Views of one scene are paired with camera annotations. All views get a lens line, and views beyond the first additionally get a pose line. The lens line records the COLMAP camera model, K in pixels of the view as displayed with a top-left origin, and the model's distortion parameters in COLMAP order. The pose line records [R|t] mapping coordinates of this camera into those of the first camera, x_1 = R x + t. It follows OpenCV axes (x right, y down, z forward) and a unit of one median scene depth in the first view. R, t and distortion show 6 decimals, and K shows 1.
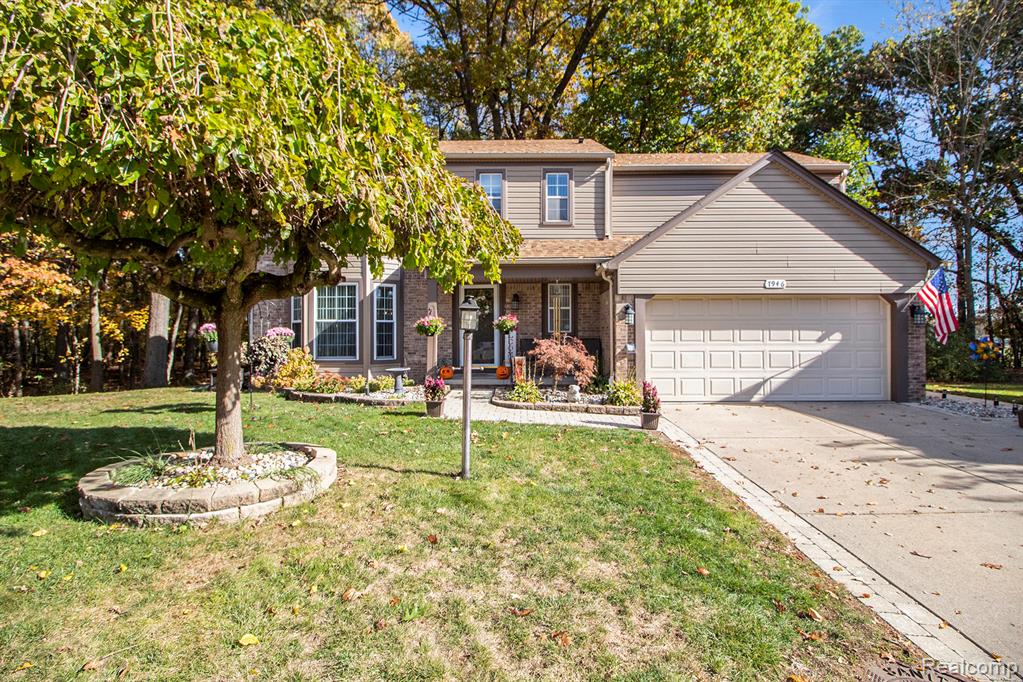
lens RADIAL K [[484.8, 0, 515.0], [0, 484.8, 337.2], [0, 0, 1]] dist [0.014613, -0.009360]
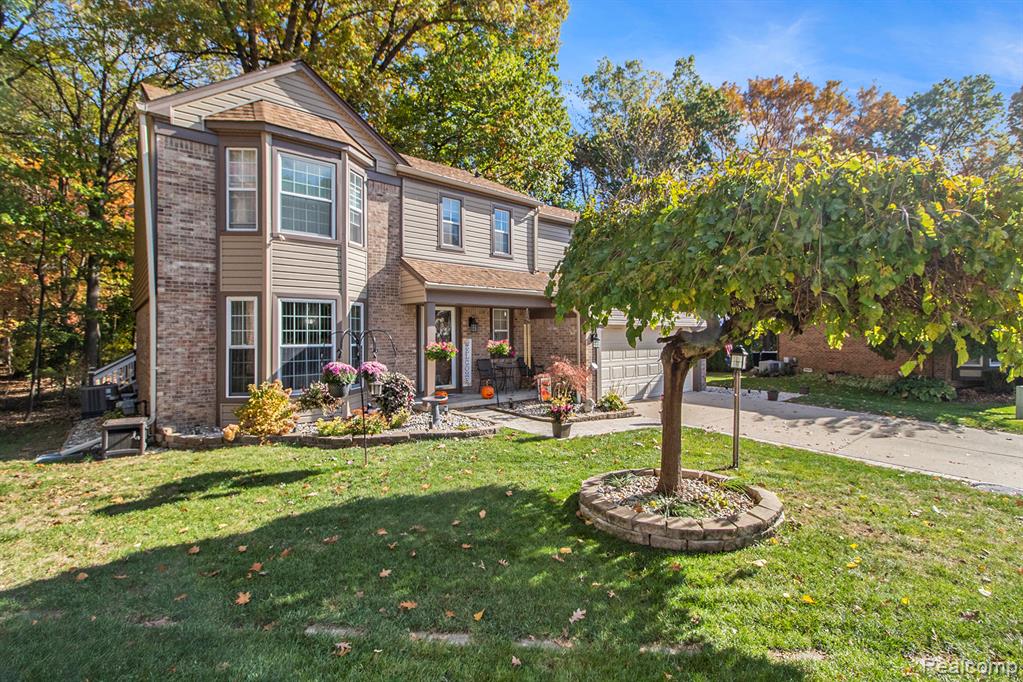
lens RADIAL K [[484.8, 0, 518.7], [0, 484.8, 338.9], [0, 0, 1]] dist [0.014613, -0.009360]
pose [[0.738552, -0.004775, 0.674180, -0.642606], [0.005760, 0.999983, 0.000773, -0.042825], [-0.674172, 0.003312, 0.738567, 0.151716]]
